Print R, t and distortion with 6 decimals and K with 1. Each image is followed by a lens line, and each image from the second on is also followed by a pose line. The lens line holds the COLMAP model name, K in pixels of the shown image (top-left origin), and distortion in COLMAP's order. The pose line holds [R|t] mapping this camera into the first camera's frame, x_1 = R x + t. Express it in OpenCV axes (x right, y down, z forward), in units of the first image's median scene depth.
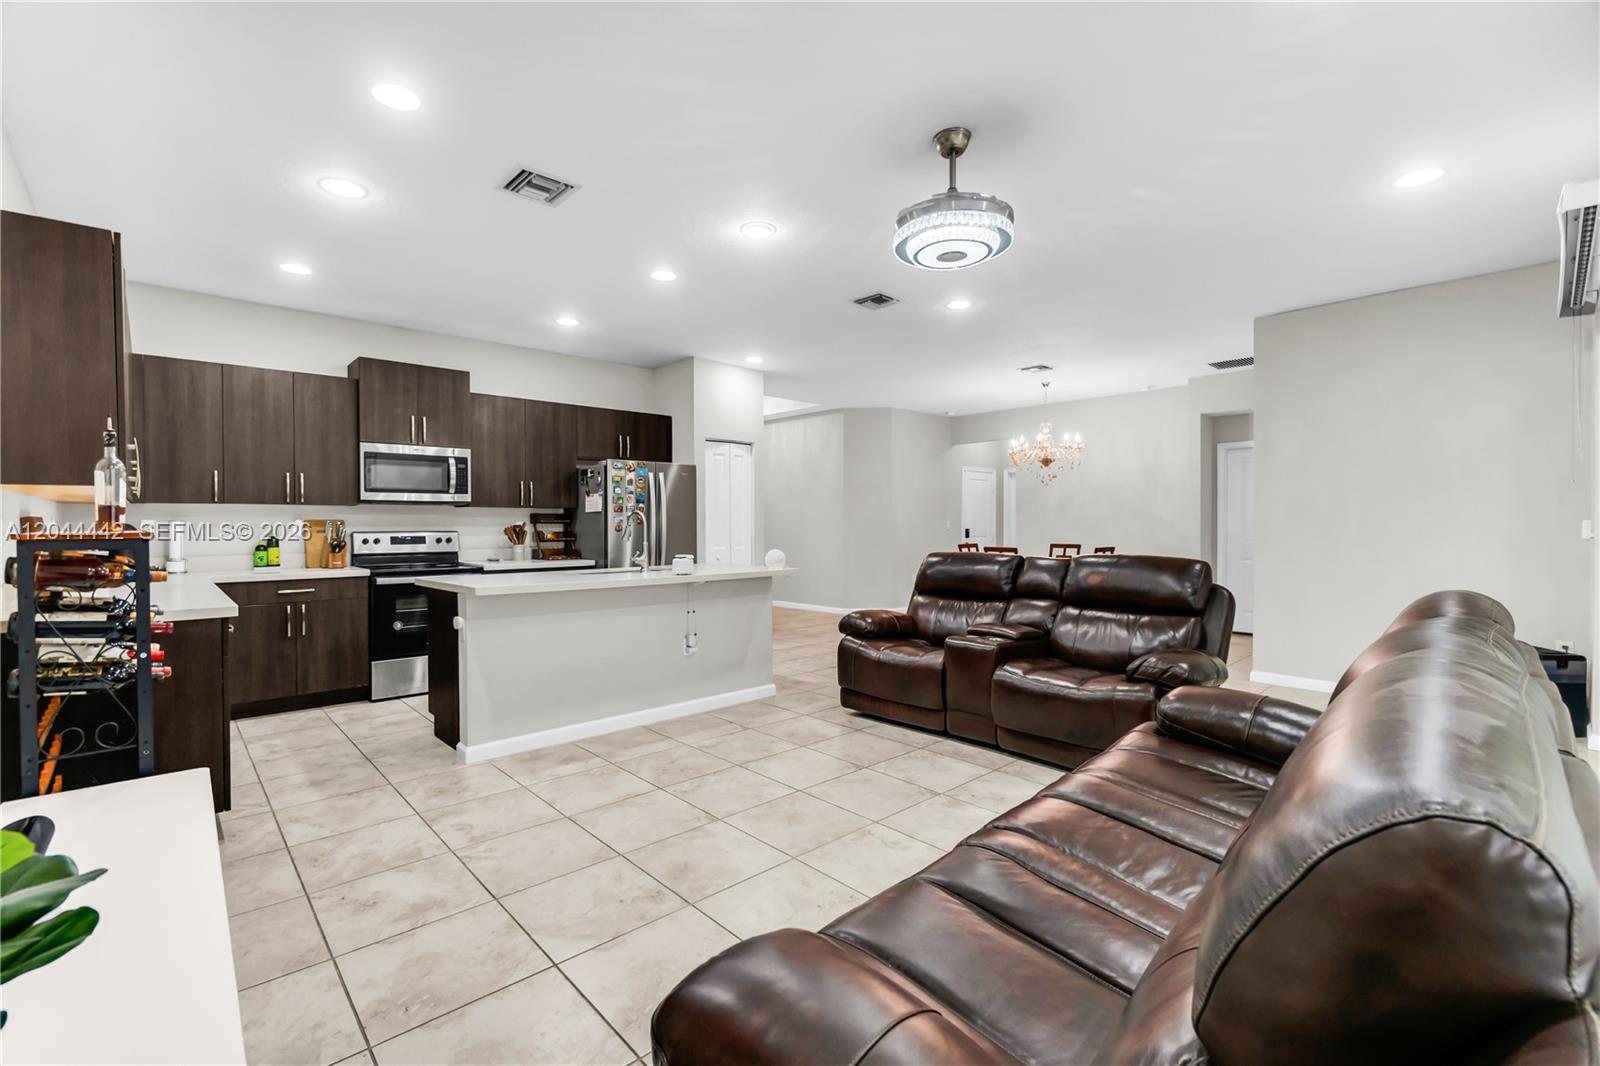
lens RADIAL K [[700.7, 0, 786.3], [0, 700.7, 532.5], [0, 0, 1]] dist [-0.005205, 0.000602]
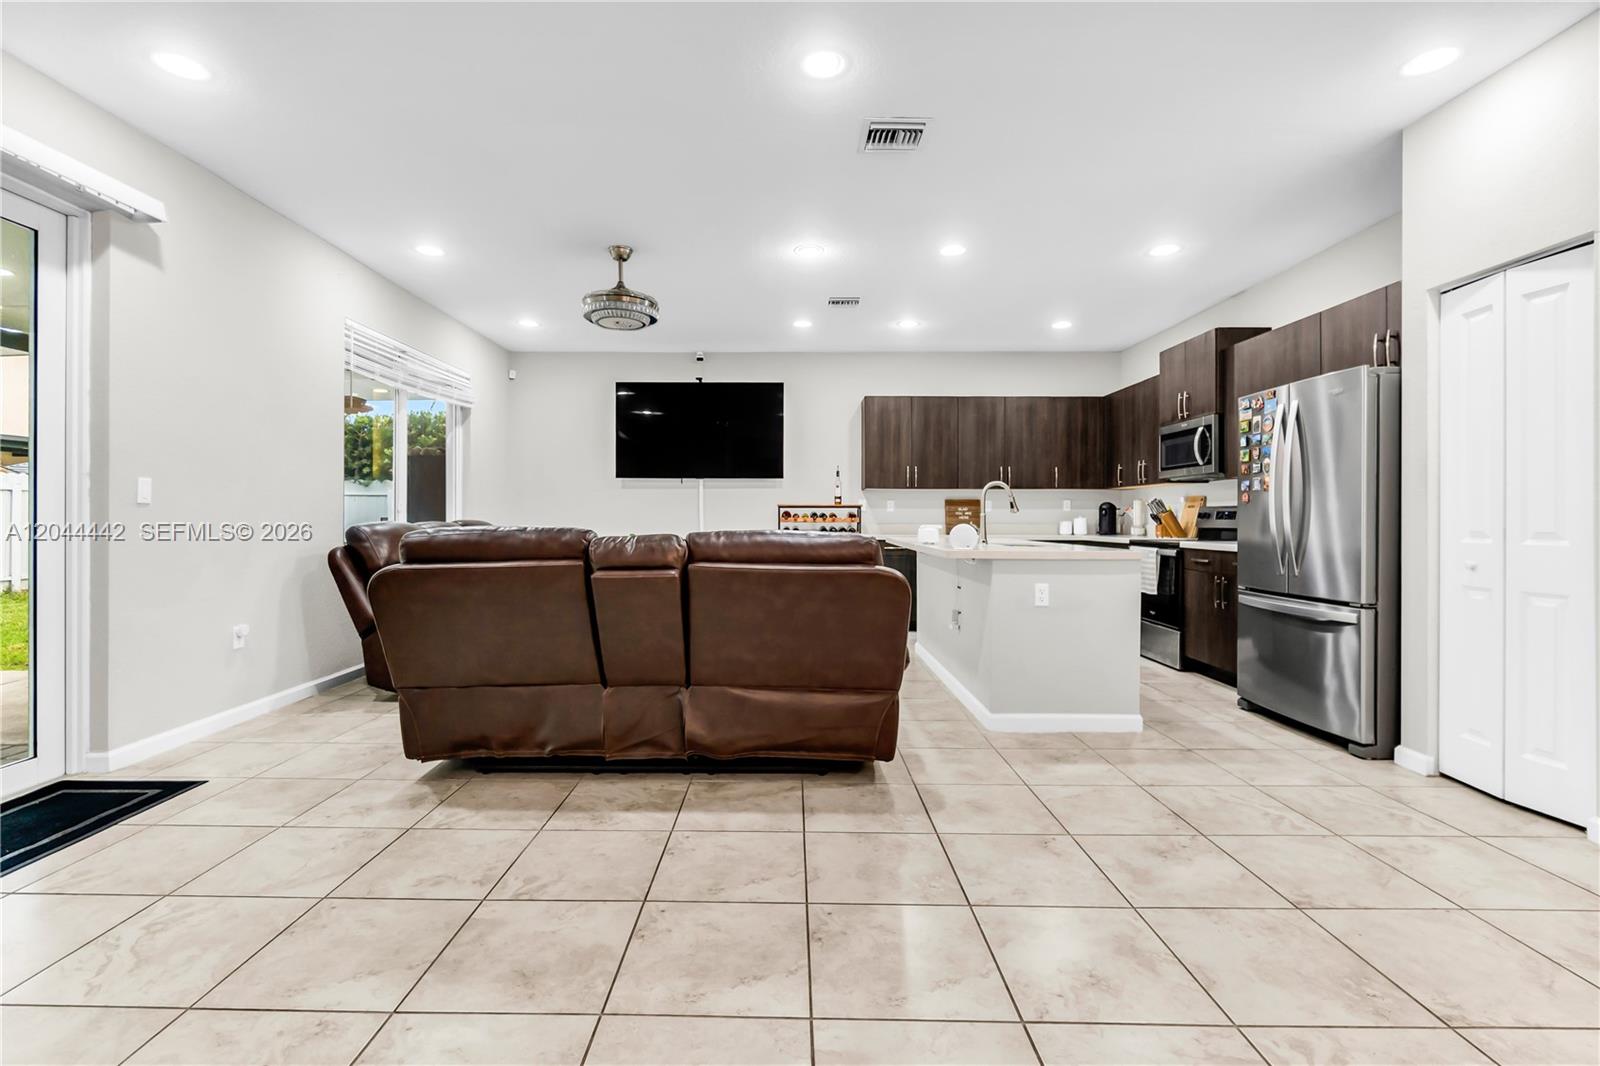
lens RADIAL K [[710.0, 0, 785.1], [0, 710.0, 516.1], [0, 0, 1]] dist [-0.004198, 0.000025]
pose [[-0.678683, -0.000513, -0.734431, 0.672776], [-0.009958, 0.999914, 0.008504, 0.011376], [0.734363, 0.013085, -0.678630, 1.372021]]
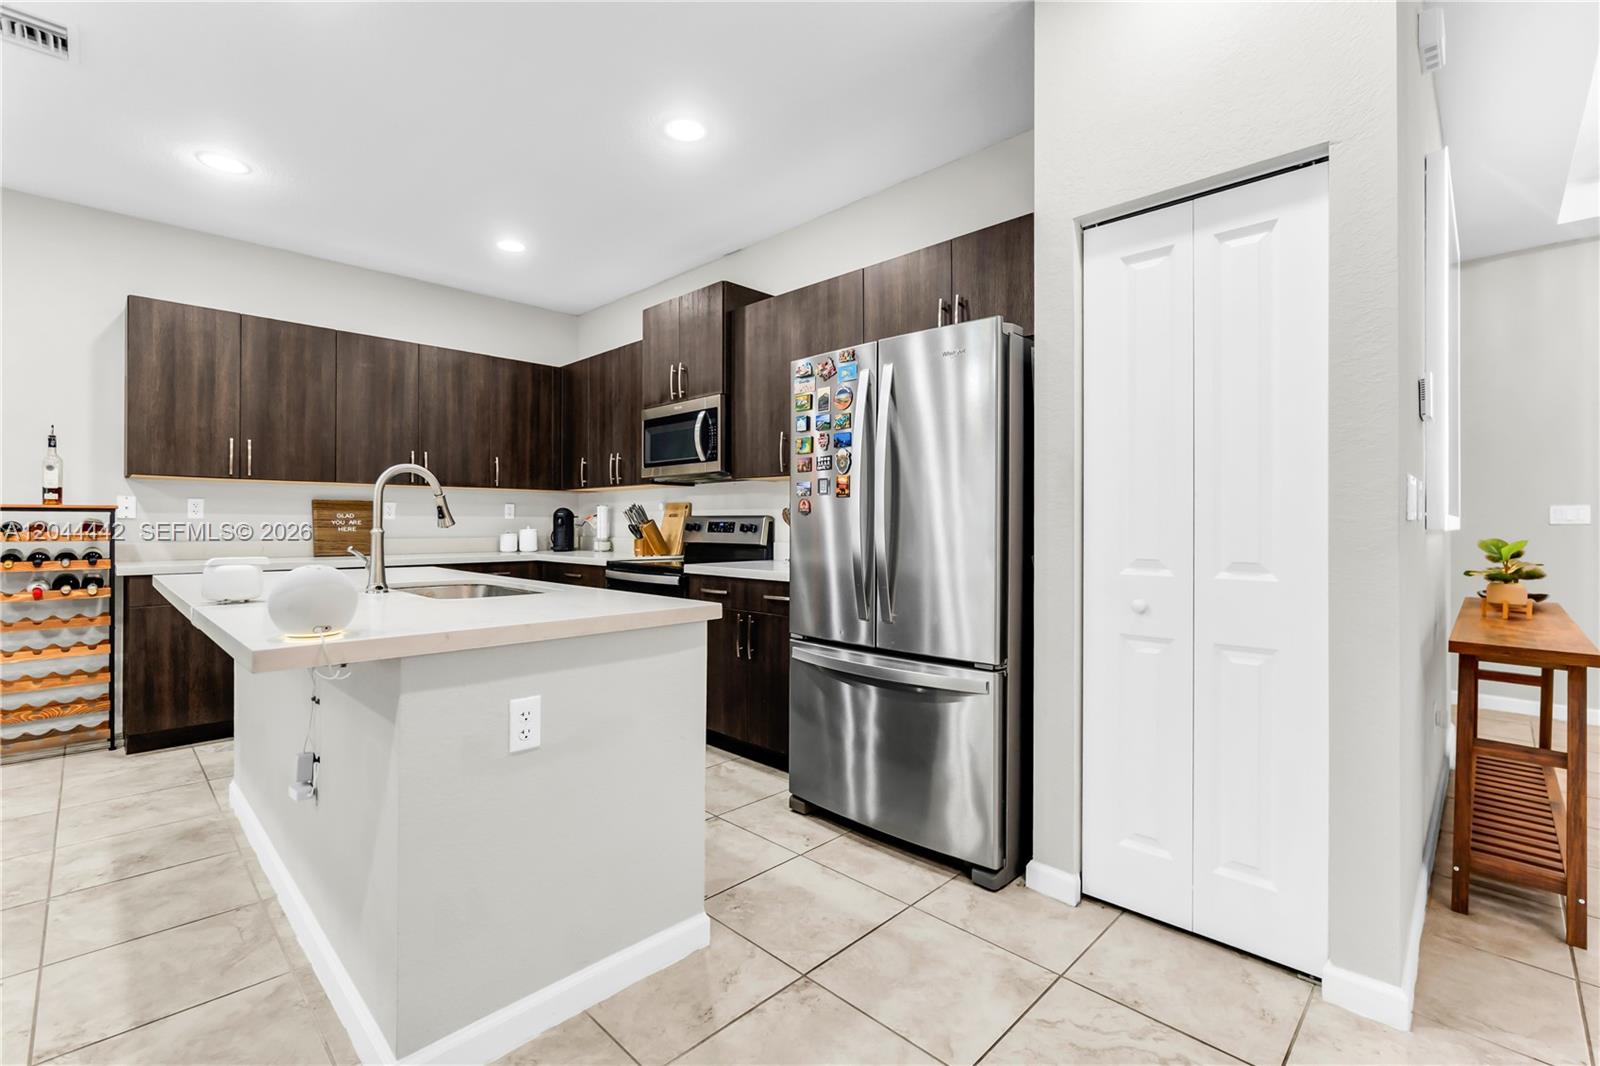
lens RADIAL K [[704.9, 0, 785.7], [0, 704.9, 520.4], [0, 0, 1]] dist [-0.003468, 0.000574]
pose [[0.043764, -0.000924, -0.999041, 0.268374], [-0.015759, 0.999875, -0.001615, 0.004428], [0.998918, 0.015814, 0.043744, 1.168287]]
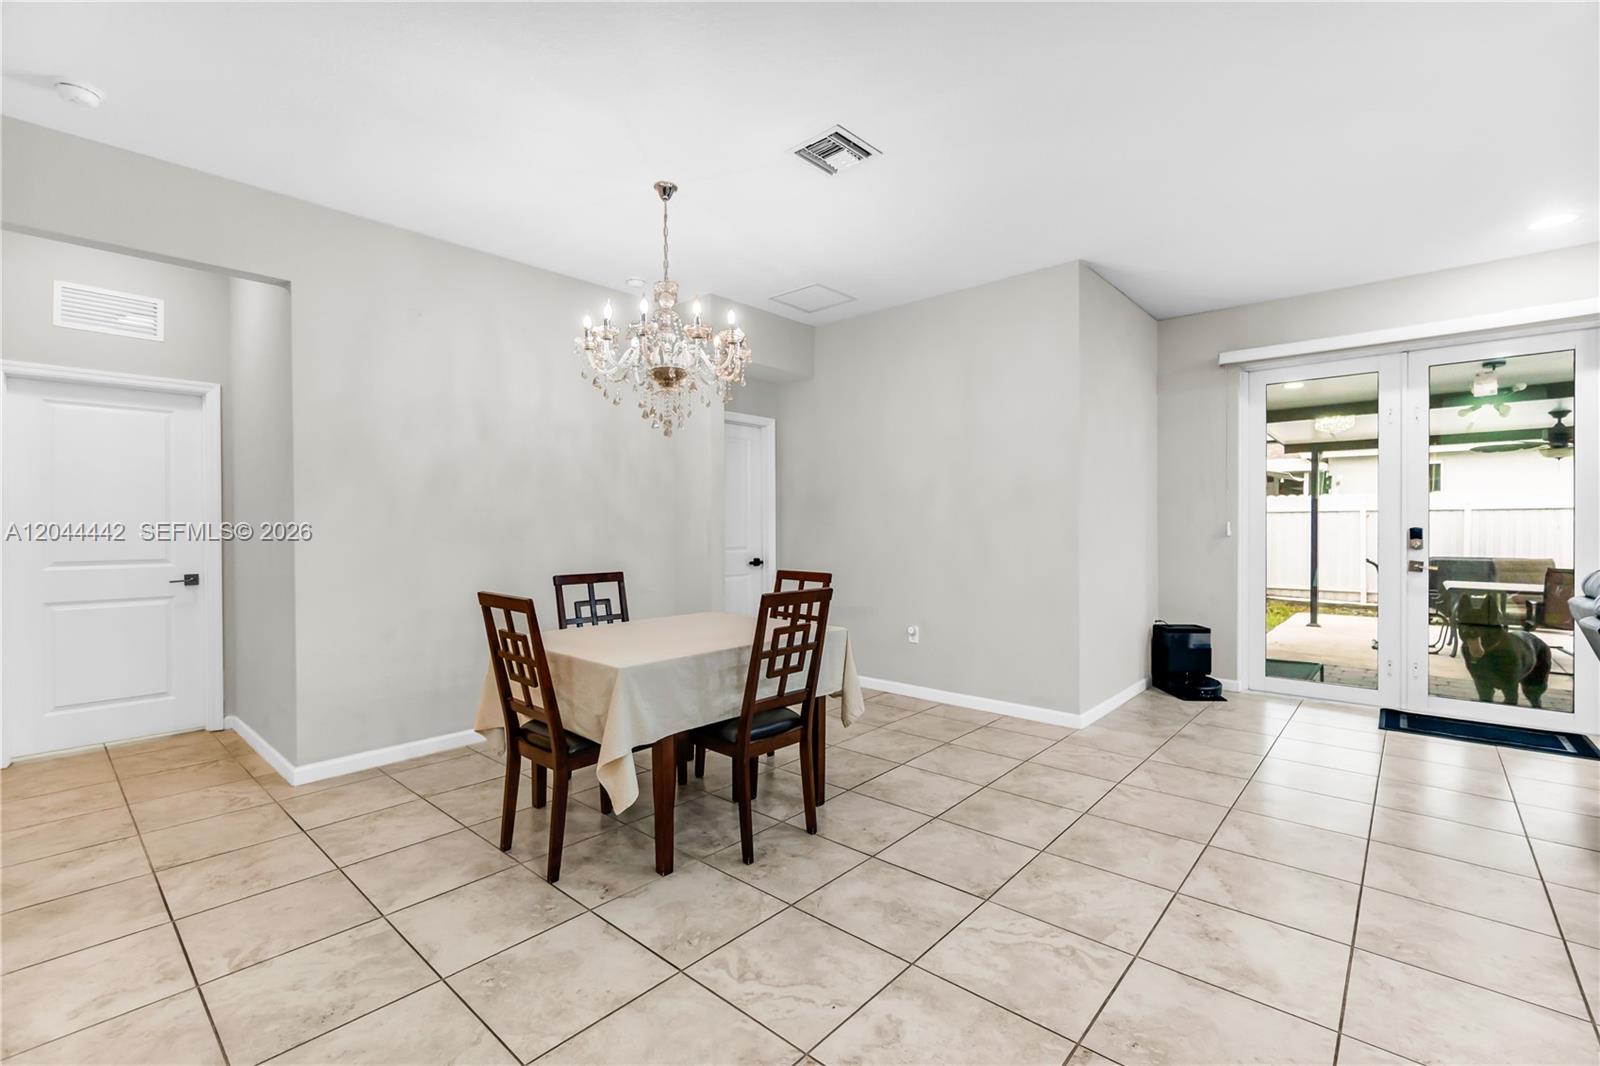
lens RADIAL K [[695.1, 0, 775.4], [0, 695.1, 533.5], [0, 0, 1]] dist [-0.003050, -0.000353]
pose [[-0.090665, -0.005378, 0.995867, -0.073226], [0.018065, 0.999812, 0.007044, -0.016374], [-0.995718, 0.018628, -0.090551, 1.549847]]
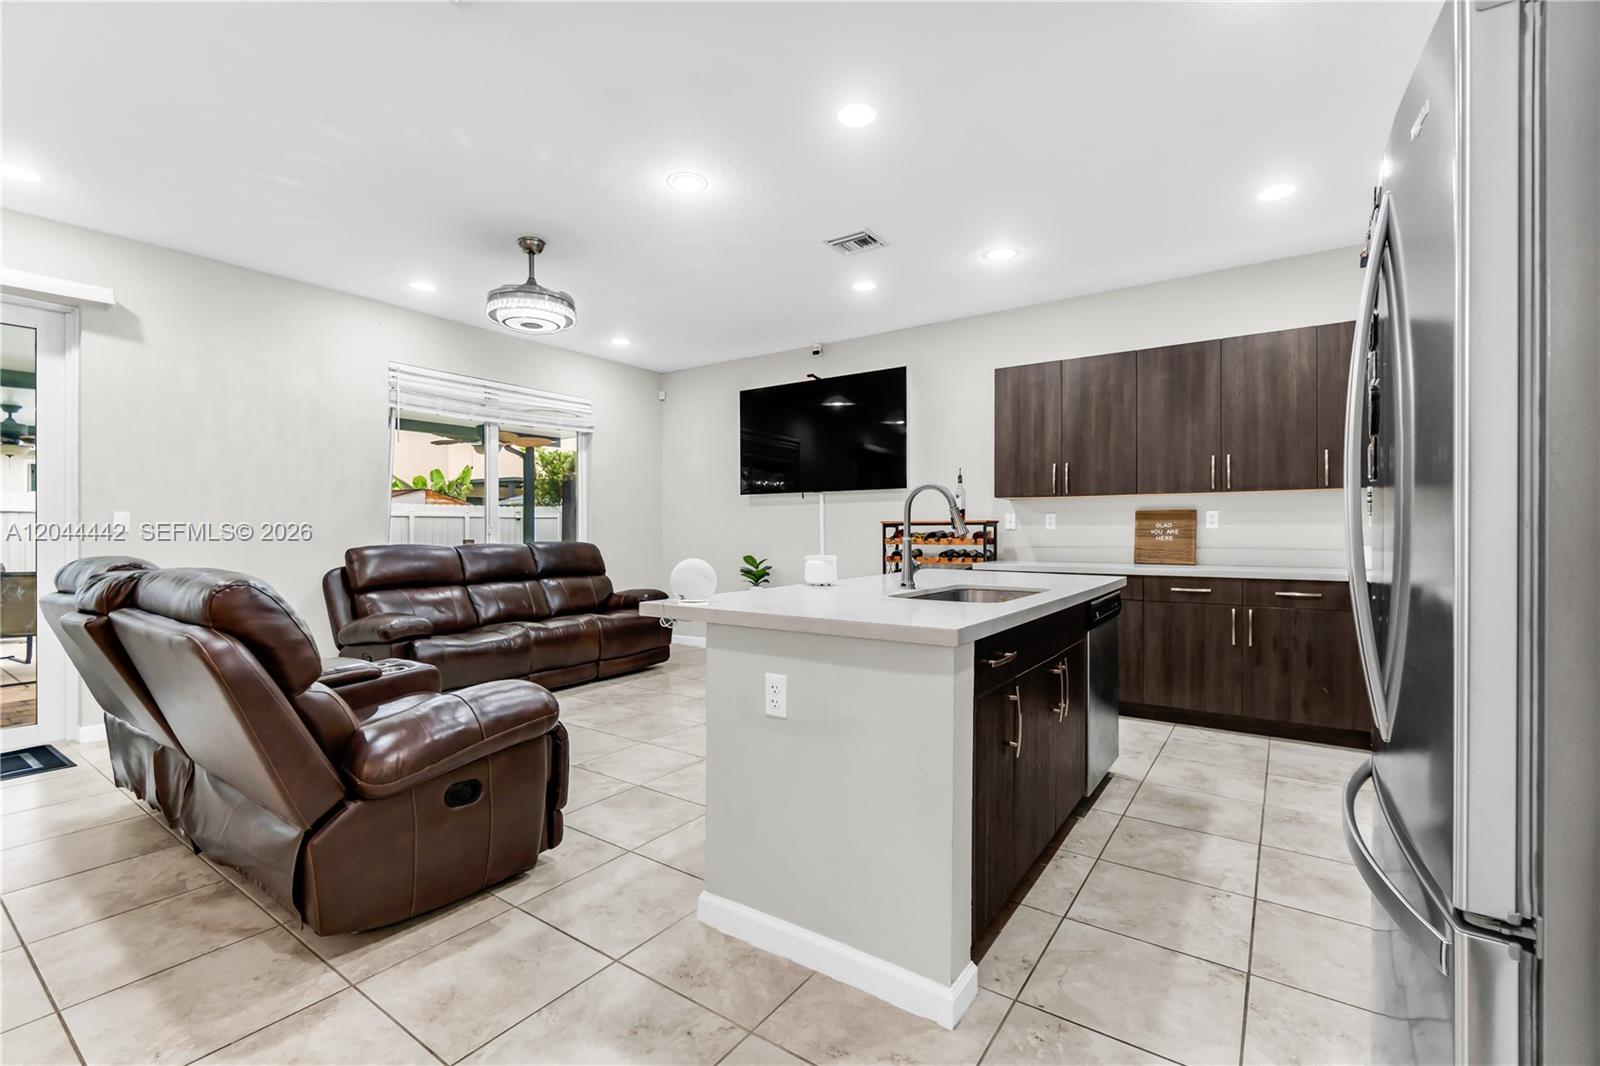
lens RADIAL K [[700.7, 0, 786.3], [0, 700.7, 532.5], [0, 0, 1]] dist [-0.005205, 0.000602]
pose [[-0.977280, 0.004230, -0.211908, 0.020973], [0.001317, 0.999903, 0.013883, 0.001769], [0.211947, 0.013289, -0.977191, 1.446679]]
